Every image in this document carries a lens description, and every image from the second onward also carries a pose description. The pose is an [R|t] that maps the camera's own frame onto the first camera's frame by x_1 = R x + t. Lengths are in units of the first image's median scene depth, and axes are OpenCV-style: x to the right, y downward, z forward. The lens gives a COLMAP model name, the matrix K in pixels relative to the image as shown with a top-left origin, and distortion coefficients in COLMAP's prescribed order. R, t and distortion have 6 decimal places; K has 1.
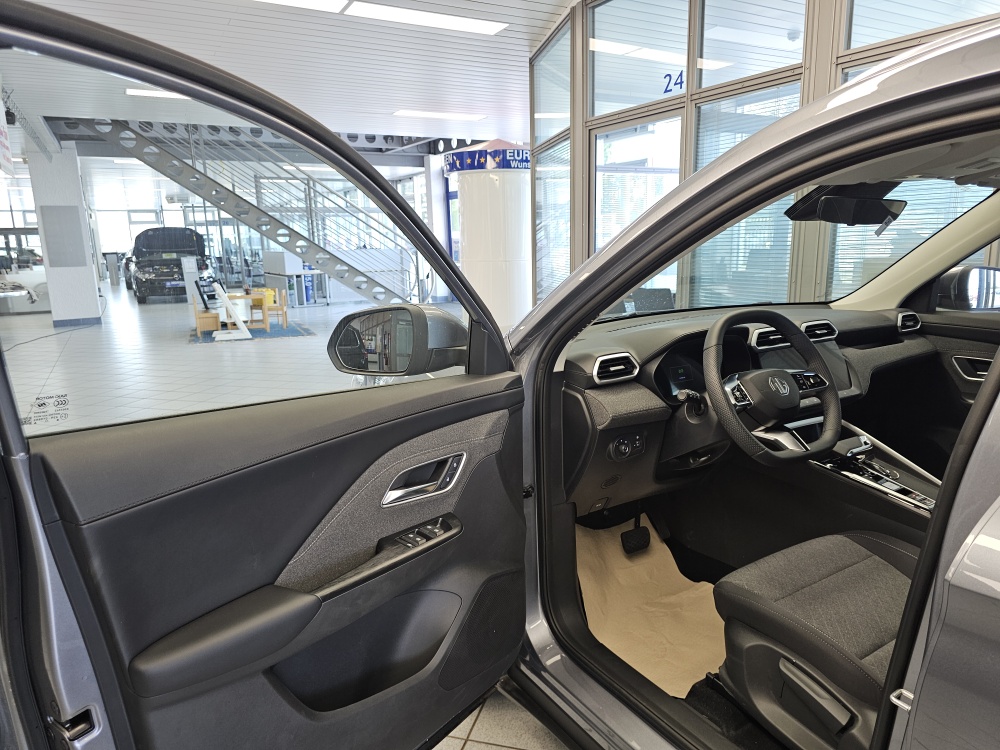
lens RADIAL K [[679.5, 0, 505.4], [0, 679.5, 380.4], [0, 0, 1]] dist [0.039080, -0.033111]
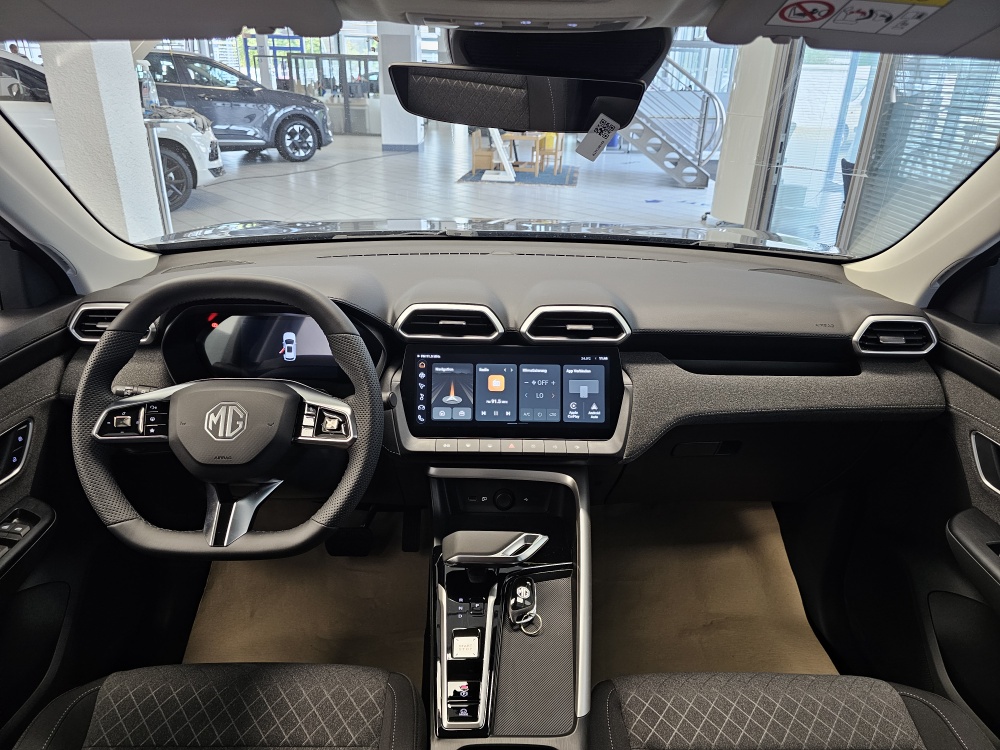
lens RADIAL K [[679.5, 0, 494.4], [0, 679.5, 374.2], [0, 0, 1]] dist [0.039080, -0.033111]
pose [[0.848097, 0.249236, -0.467561, 0.227479], [-0.146325, 0.958310, 0.245418, -0.053873], [0.509235, -0.139722, 0.849210, 0.170610]]
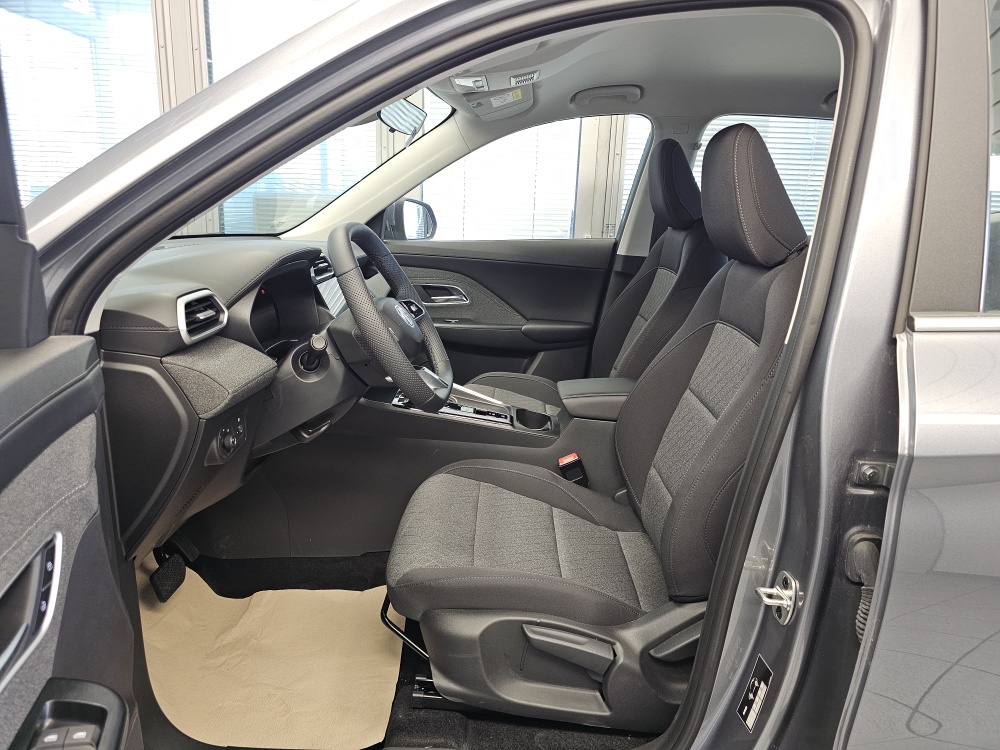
lens RADIAL K [[679.5, 0, 507.8], [0, 679.5, 377.7], [0, 0, 1]] dist [0.039080, -0.033111]
pose [[0.538987, -0.176787, 0.823553, -0.056039], [0.132687, 0.983339, 0.124248, -0.000753], [-0.831797, 0.042307, 0.553465, 0.121148]]
